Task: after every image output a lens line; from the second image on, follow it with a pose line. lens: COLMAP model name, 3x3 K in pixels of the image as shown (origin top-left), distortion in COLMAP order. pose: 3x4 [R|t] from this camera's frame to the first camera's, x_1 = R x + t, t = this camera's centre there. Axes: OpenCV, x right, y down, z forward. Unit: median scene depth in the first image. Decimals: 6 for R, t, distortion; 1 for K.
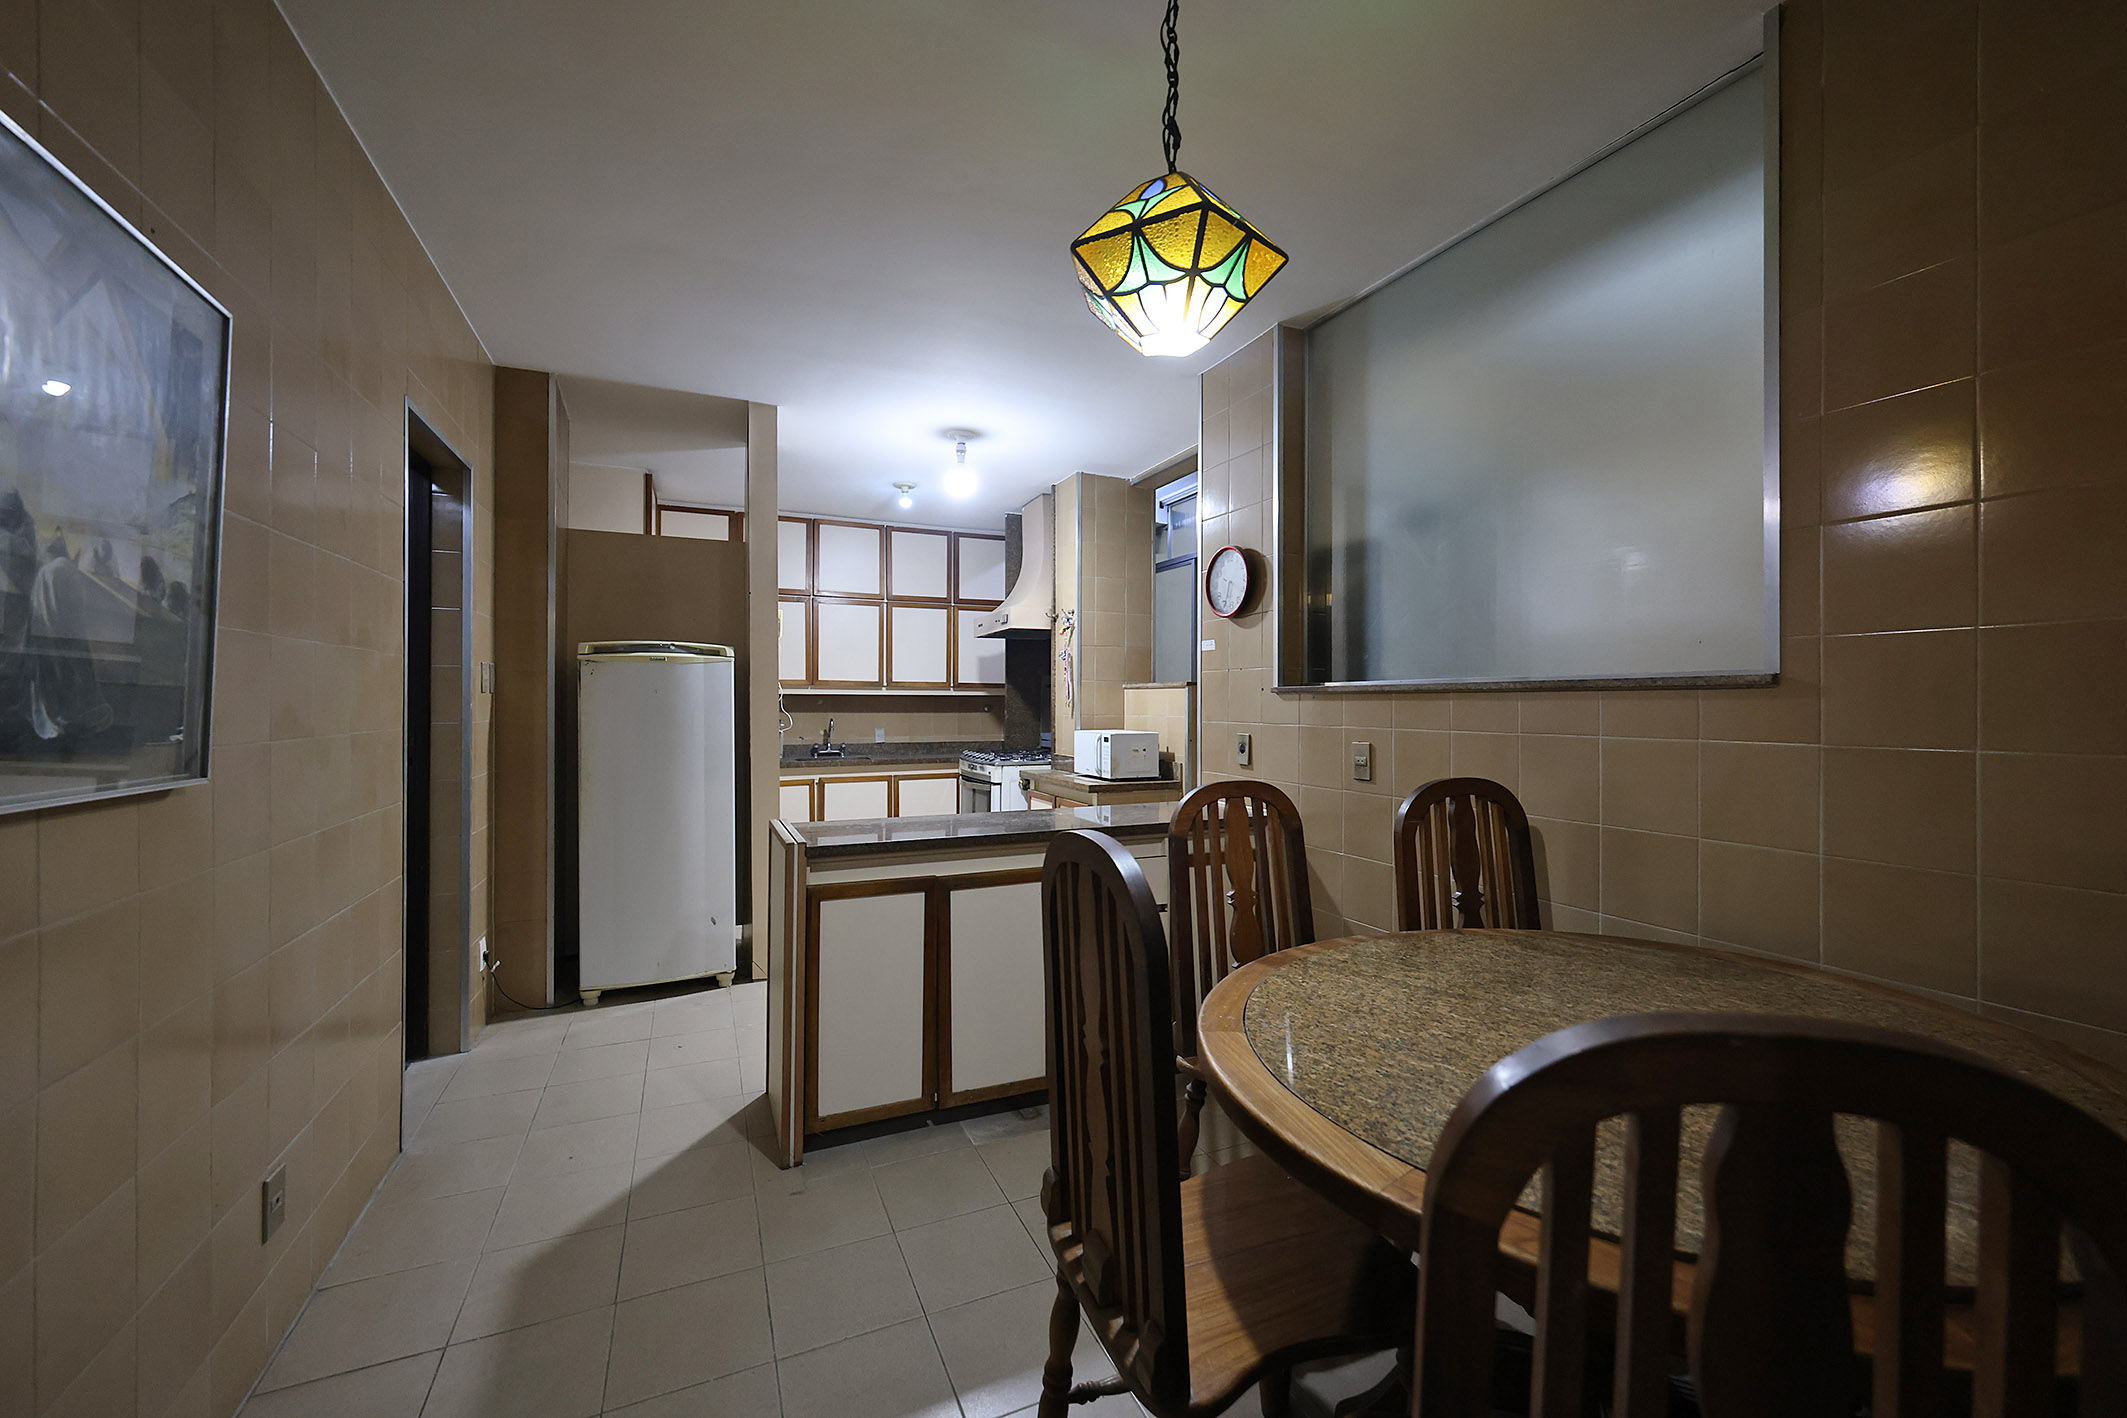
lens RADIAL K [[833.1, 0, 1062.0], [0, 833.1, 705.4], [0, 0, 1]] dist [0.002493, 0.000412]
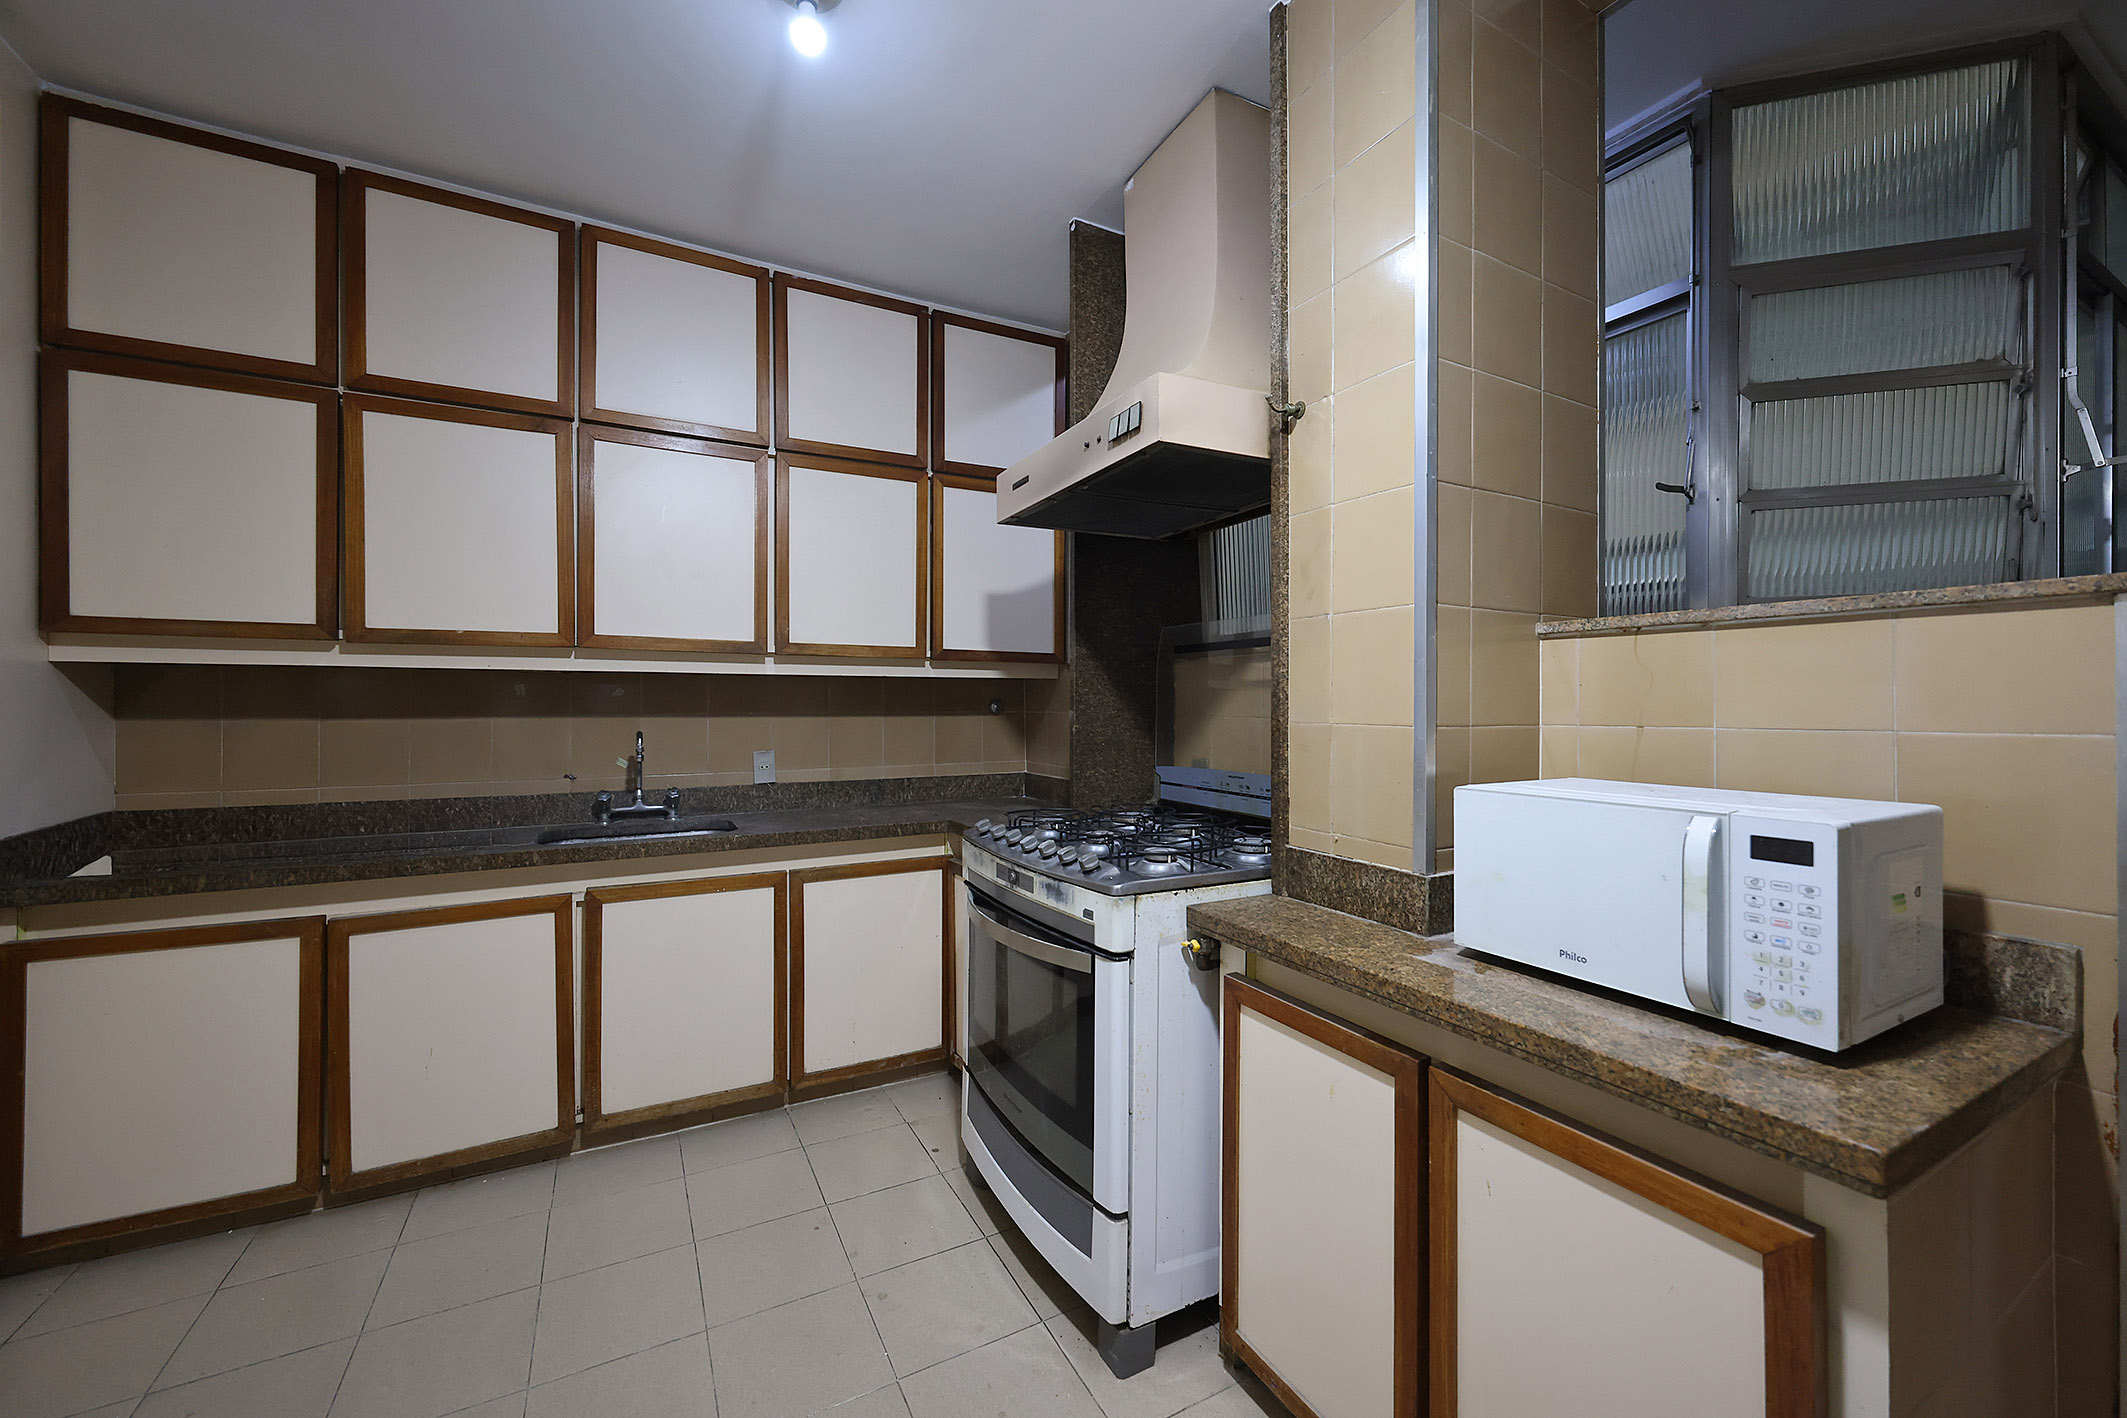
lens RADIAL K [[833.1, 0, 1068.2], [0, 833.1, 706.5], [0, 0, 1]] dist [0.002493, 0.000412]
pose [[0.996669, -0.001914, 0.081526, -0.095647], [0.001891, 0.999998, 0.000356, 0.003802], [-0.081526, -0.000201, 0.996671, 0.560010]]
